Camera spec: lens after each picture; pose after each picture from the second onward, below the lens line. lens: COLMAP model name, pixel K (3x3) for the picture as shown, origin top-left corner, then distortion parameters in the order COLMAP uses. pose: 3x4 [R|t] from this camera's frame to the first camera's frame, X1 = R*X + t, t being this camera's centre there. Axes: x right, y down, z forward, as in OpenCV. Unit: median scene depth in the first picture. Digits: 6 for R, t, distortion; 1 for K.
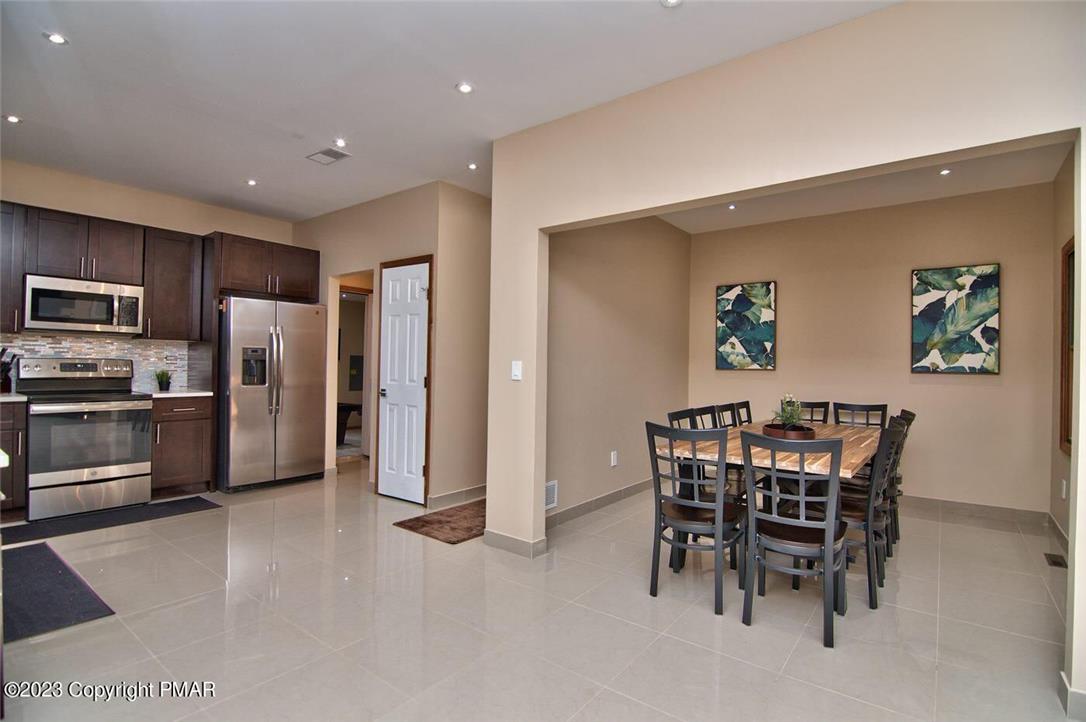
lens RADIAL K [[523.8, 0, 543.0], [0, 523.8, 361.0], [0, 0, 1]] dist [-0.003386, -0.010576]
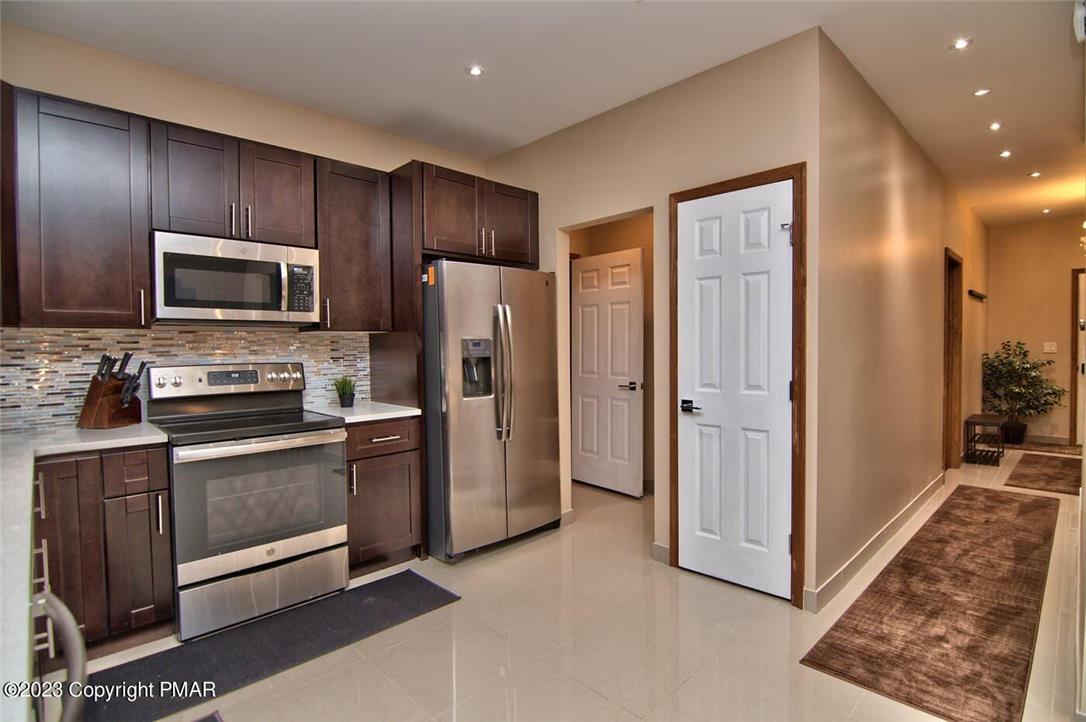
lens RADIAL K [[531.5, 0, 543.0], [0, 531.5, 361.0], [0, 0, 1]] dist [-0.006945, -0.000604]
pose [[0.990508, -0.024526, -0.135252, -0.410242], [0.029145, 0.999054, 0.032277, -0.018296], [0.134333, -0.035912, 0.990285, 0.385755]]
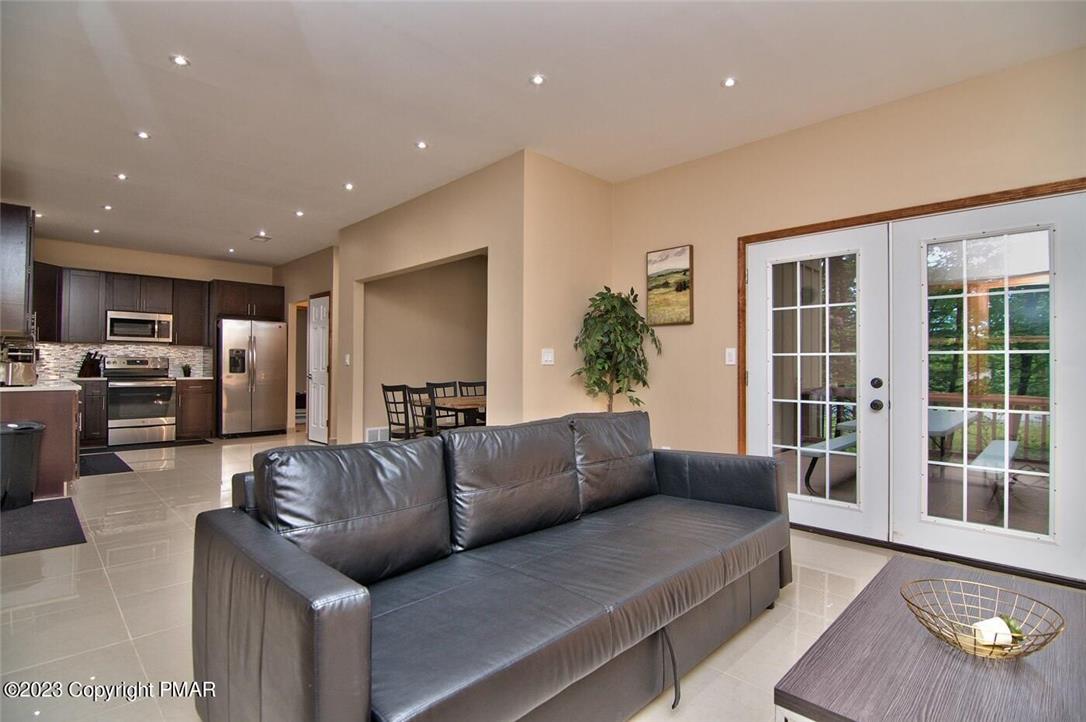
lens RADIAL K [[521.1, 0, 543.0], [0, 521.1, 361.0], [0, 0, 1]] dist [-0.007275, -0.000963]
pose [[0.992120, -0.010212, -0.124872, 0.641169], [0.010068, 0.999948, -0.001787, 0.023586], [0.124884, 0.000516, 0.992171, -0.527865]]
